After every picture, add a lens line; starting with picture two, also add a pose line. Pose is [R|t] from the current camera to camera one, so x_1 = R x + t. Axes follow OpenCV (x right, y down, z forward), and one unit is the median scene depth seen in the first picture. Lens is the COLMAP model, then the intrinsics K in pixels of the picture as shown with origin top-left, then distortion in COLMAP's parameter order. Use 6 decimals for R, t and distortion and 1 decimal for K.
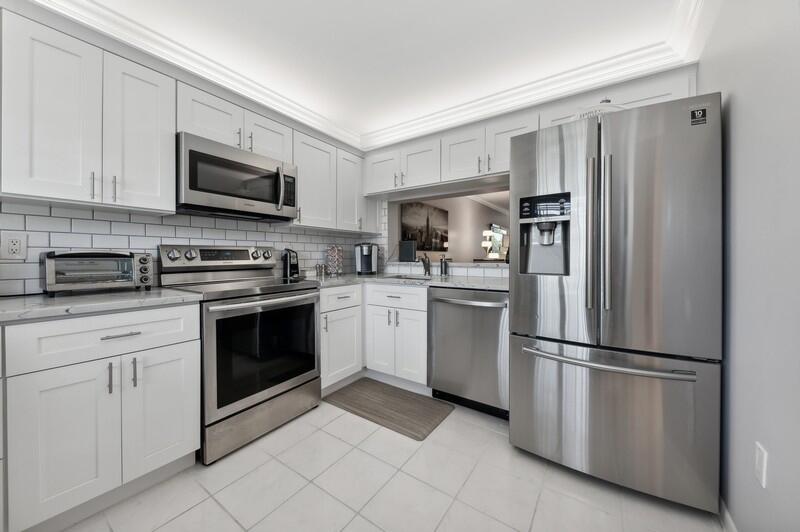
lens RADIAL K [[291.7, 0, 399.9], [0, 291.7, 258.8], [0, 0, 1]] dist [0.001088, -0.000003]
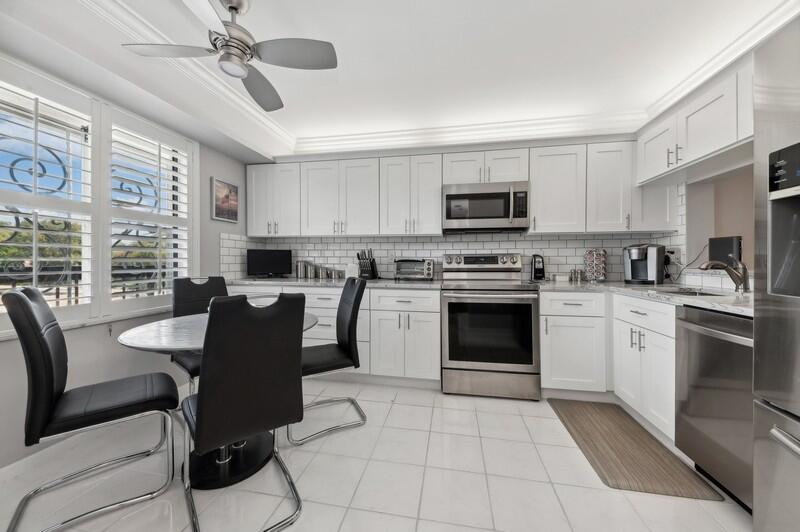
lens RADIAL K [[283.4, 0, 400.1], [0, 283.4, 263.5], [0, 0, 1]] dist [0.000688, 0.000135]
pose [[0.401610, 0.005659, -0.915793, 0.457356], [-0.007600, 0.999967, 0.002846, 0.000448], [0.915779, 0.005817, 0.401640, 0.114831]]
